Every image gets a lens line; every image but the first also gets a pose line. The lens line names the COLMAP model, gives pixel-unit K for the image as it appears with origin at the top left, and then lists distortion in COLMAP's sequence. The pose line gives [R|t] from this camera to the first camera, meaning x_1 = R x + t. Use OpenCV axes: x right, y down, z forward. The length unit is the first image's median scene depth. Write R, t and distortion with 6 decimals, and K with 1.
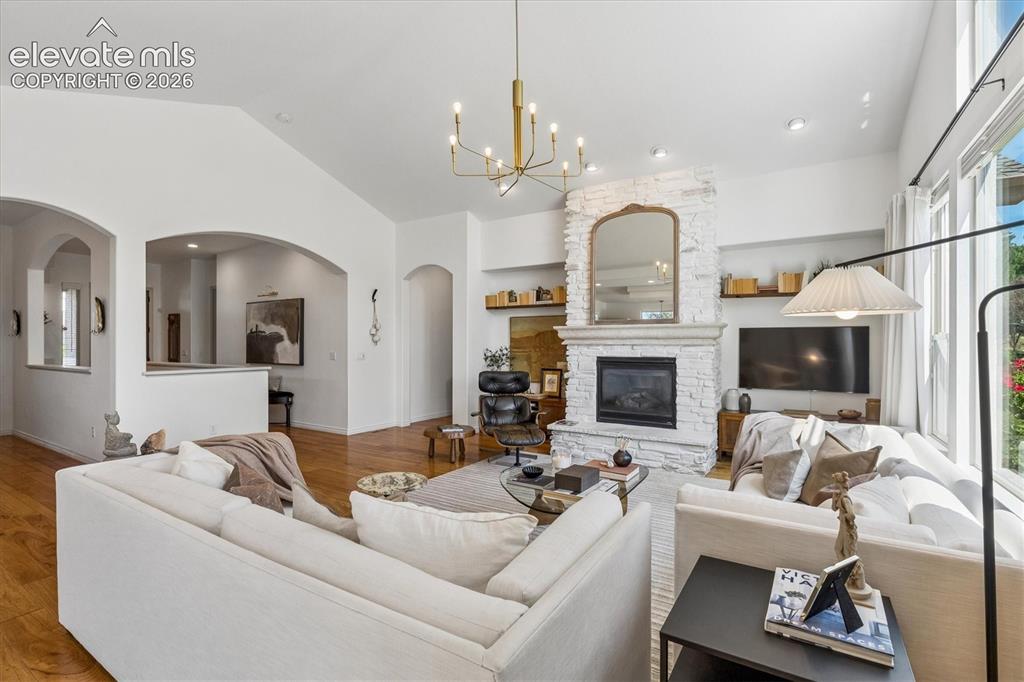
lens RADIAL K [[467.6, 0, 514.9], [0, 467.6, 344.0], [0, 0, 1]] dist [-0.000953, 0.000154]
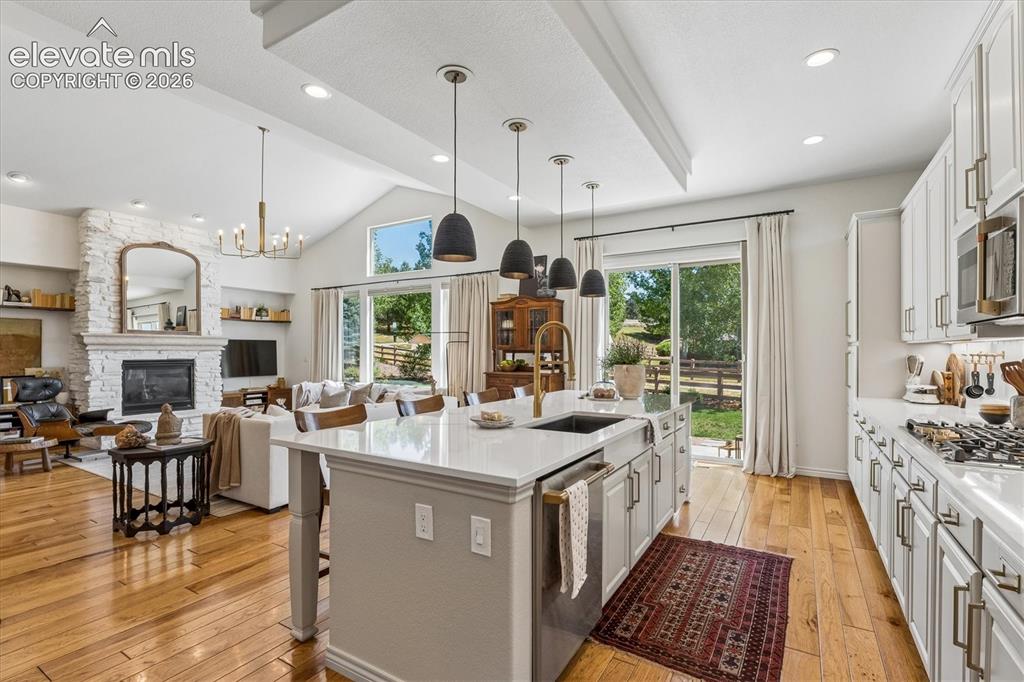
lens RADIAL K [[478.5, 0, 513.1], [0, 478.5, 349.6], [0, 0, 1]] dist [0.000282, -0.000379]
pose [[-0.006296, 0.000151, 0.999980, -1.032169], [-0.003519, 0.999994, -0.000173, -0.002659], [-0.999974, -0.003520, -0.006295, 0.031368]]
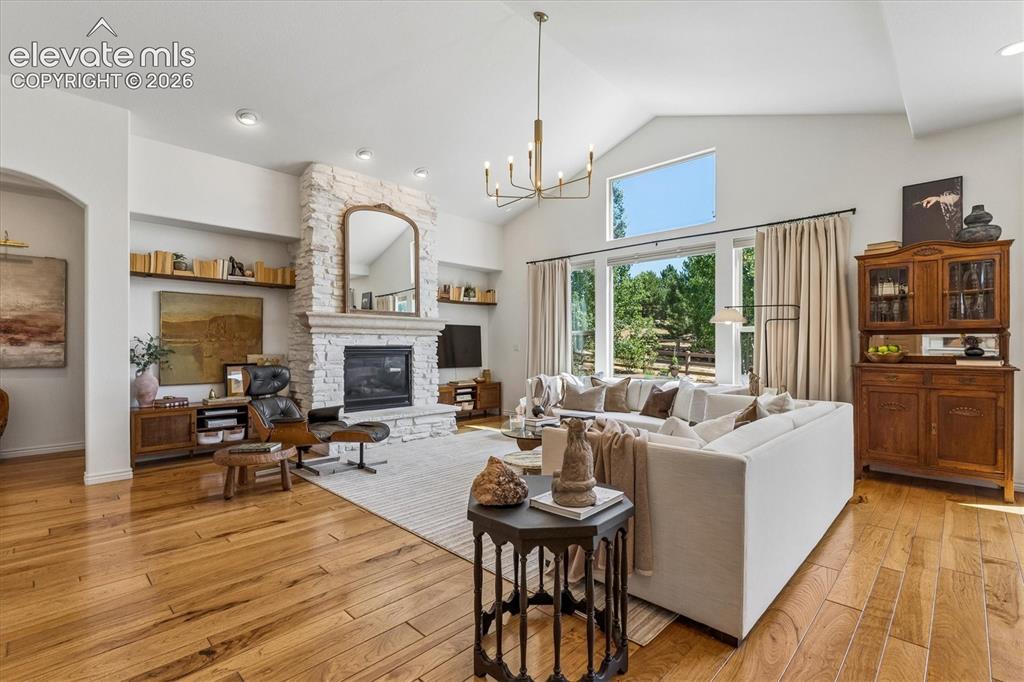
lens RADIAL K [[467.6, 0, 514.9], [0, 467.6, 344.0], [0, 0, 1]] dist [-0.000953, 0.000154]
pose [[0.211889, 0.001318, 0.977293, -0.701575], [-0.002652, 0.999996, -0.000774, 0.022698], [-0.977290, -0.002428, 0.211892, 0.450724]]
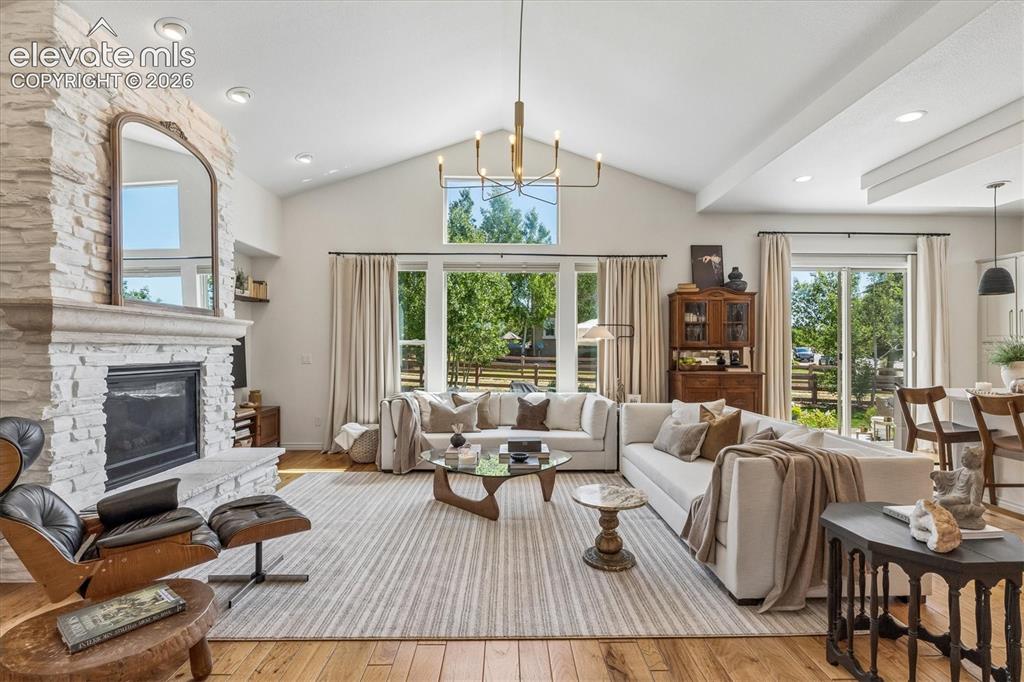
lens RADIAL K [[467.6, 0, 514.9], [0, 467.6, 344.0], [0, 0, 1]] dist [-0.000953, 0.000154]
pose [[-0.542204, 0.005341, 0.840230, -0.508255], [-0.006164, 0.999928, -0.010334, 0.004645], [-0.840224, -0.010783, -0.542132, 0.903240]]
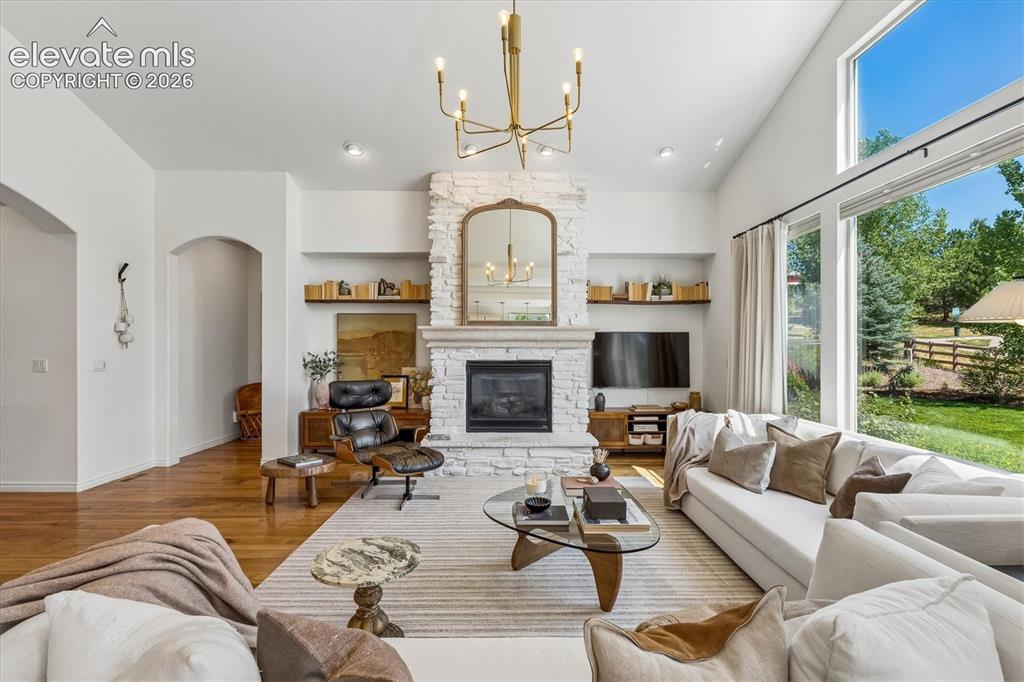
lens RADIAL K [[468.9, 0, 513.5], [0, 468.9, 347.7], [0, 0, 1]] dist [-0.004616, -0.000193]
pose [[0.841291, -0.000209, 0.540582, -0.241301], [-0.001137, 0.999997, 0.002157, -0.000082], [-0.540581, -0.002429, 0.841288, 0.186879]]
